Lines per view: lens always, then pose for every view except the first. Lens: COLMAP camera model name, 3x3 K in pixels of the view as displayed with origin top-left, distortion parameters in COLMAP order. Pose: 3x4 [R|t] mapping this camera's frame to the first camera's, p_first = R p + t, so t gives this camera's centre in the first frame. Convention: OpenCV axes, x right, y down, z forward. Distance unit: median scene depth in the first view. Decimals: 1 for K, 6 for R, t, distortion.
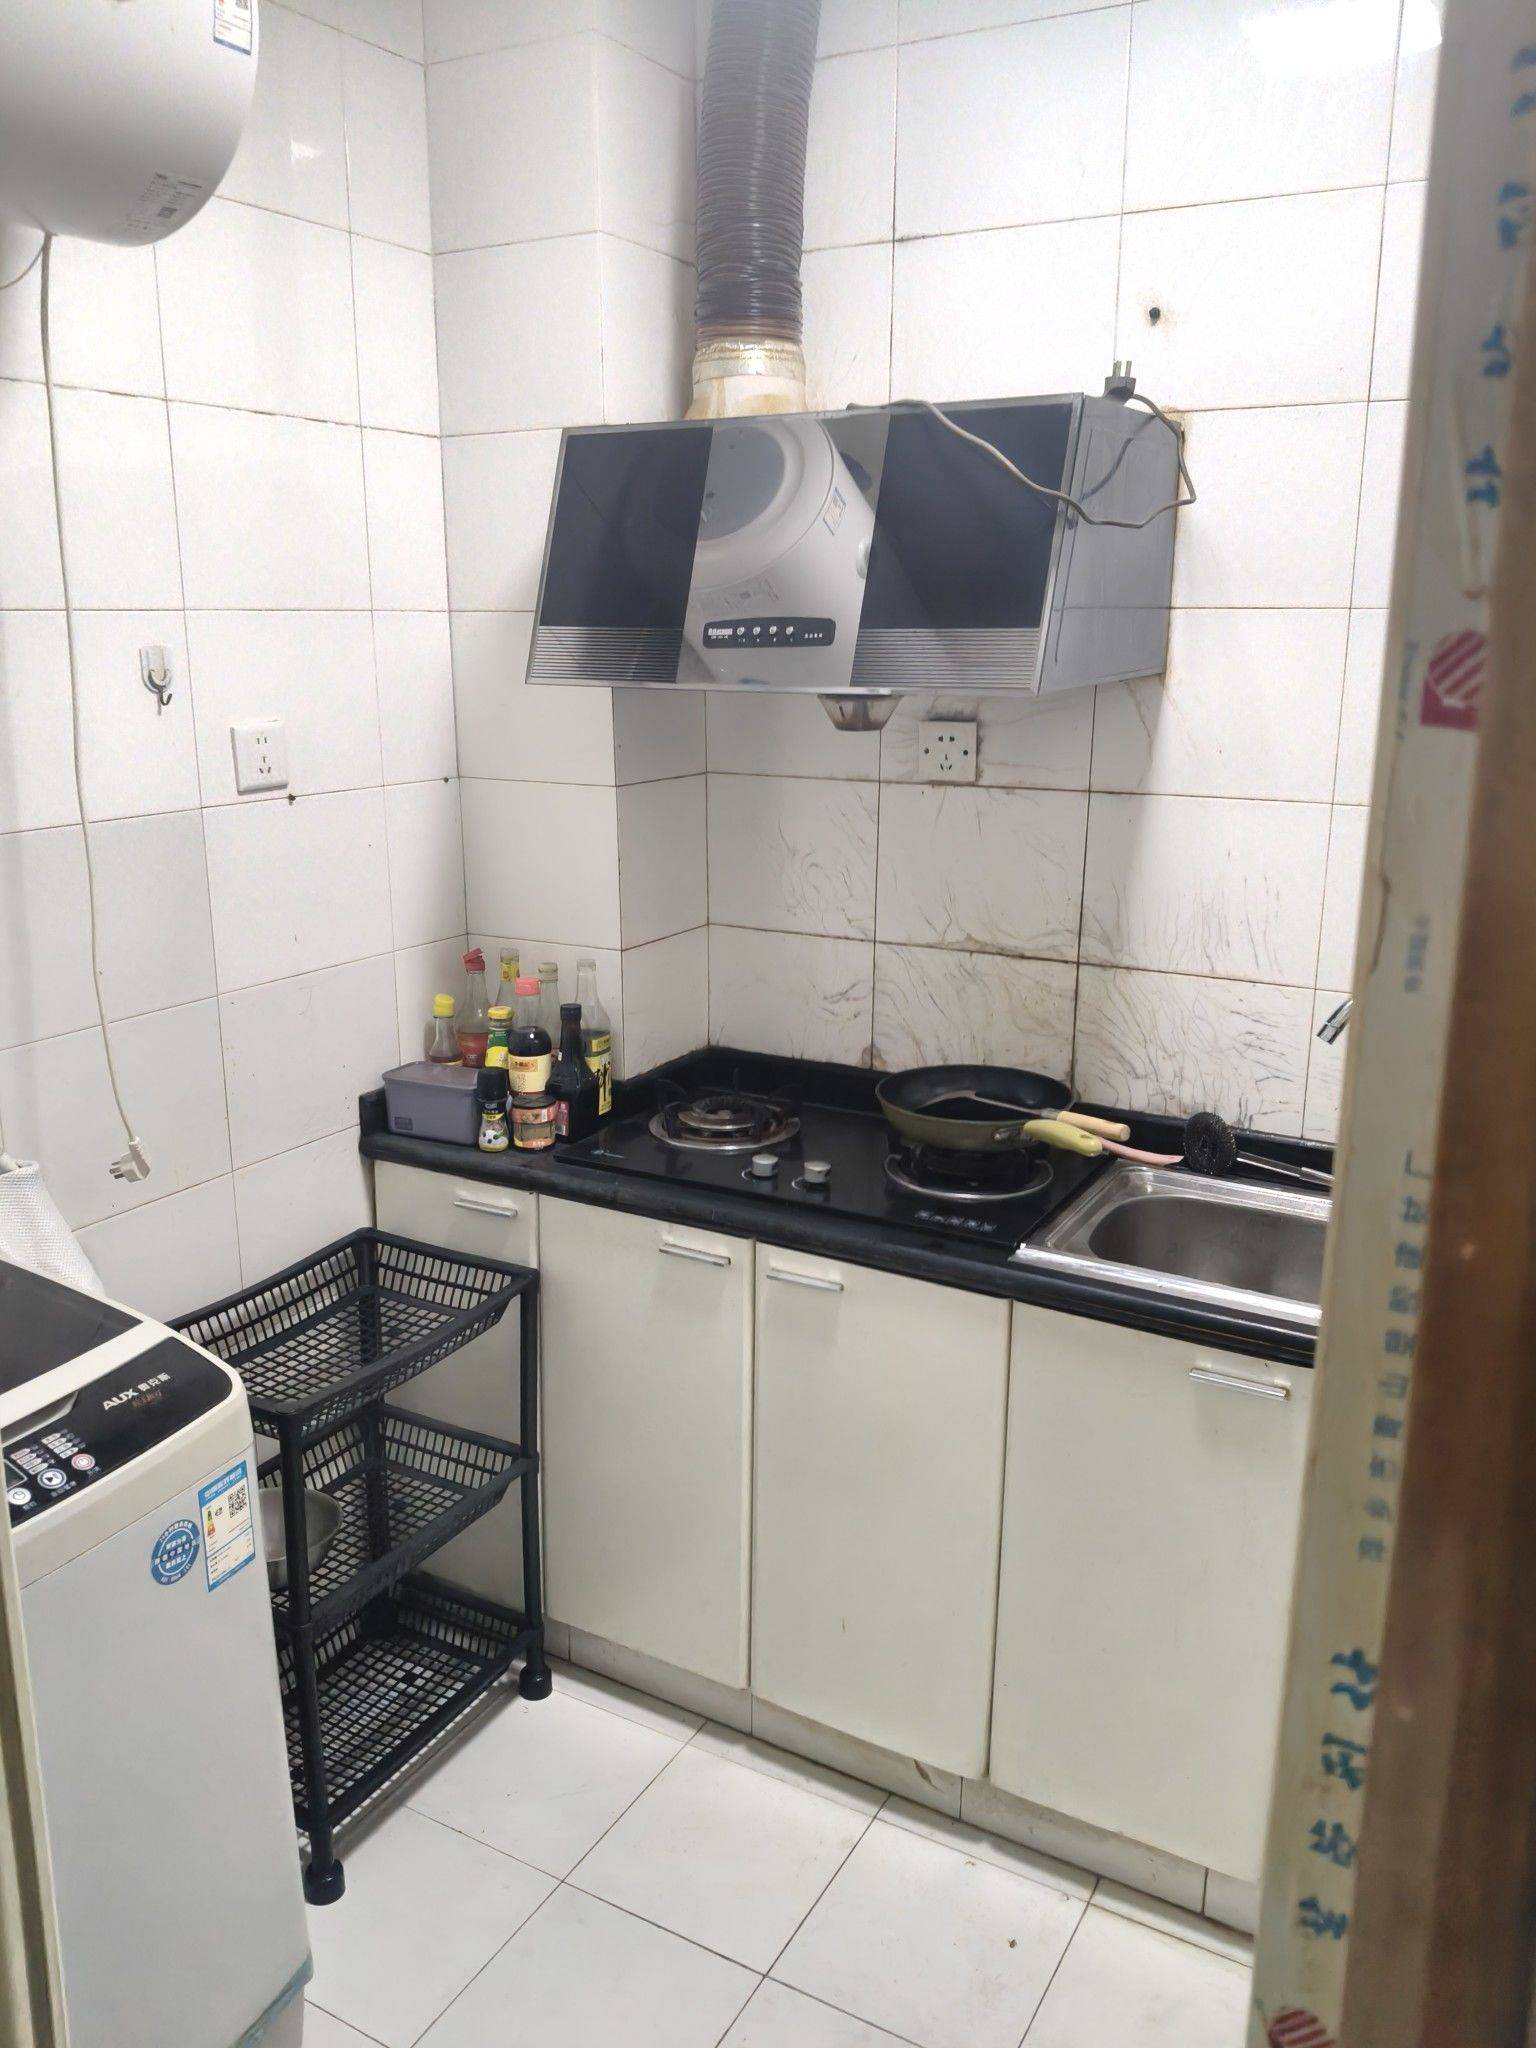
lens RADIAL K [[1581.0, 0, 760.1], [0, 1581.0, 1032.6], [0, 0, 1]] dist [0.059254, -0.127100]
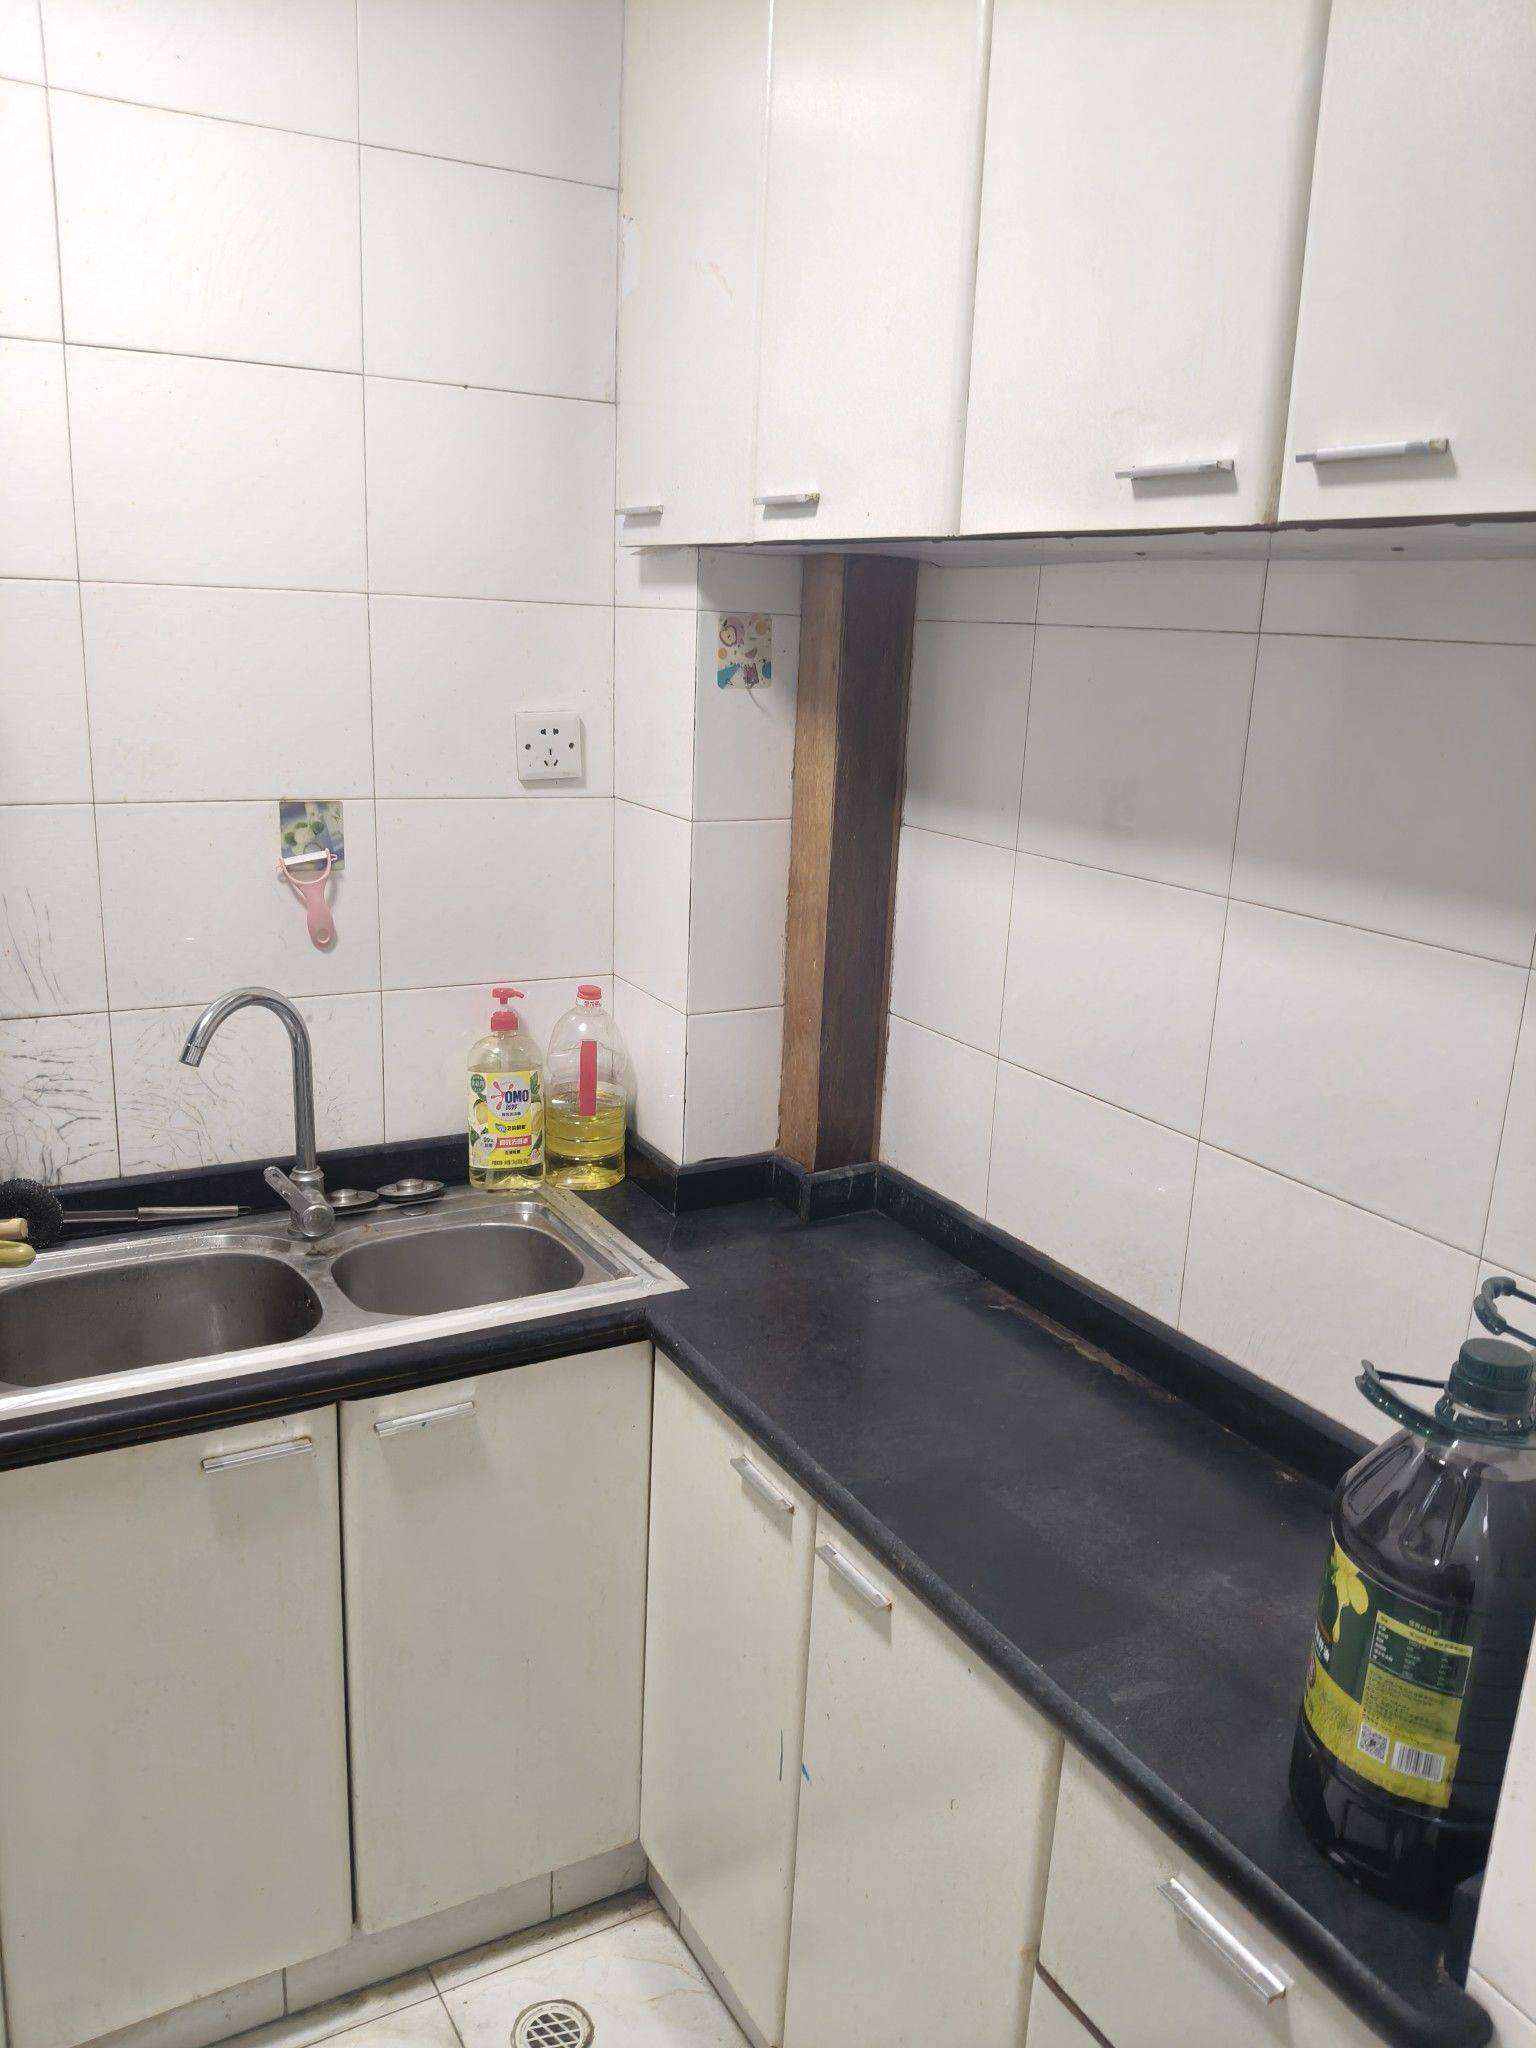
lens RADIAL K [[1581.0, 0, 760.1], [0, 1581.0, 1032.6], [0, 0, 1]] dist [0.059254, -0.127100]
pose [[0.529276, -0.200209, 0.824490, -0.191215], [0.195163, 0.974431, 0.111336, -0.042883], [-0.825699, 0.101982, 0.554816, 0.201715]]
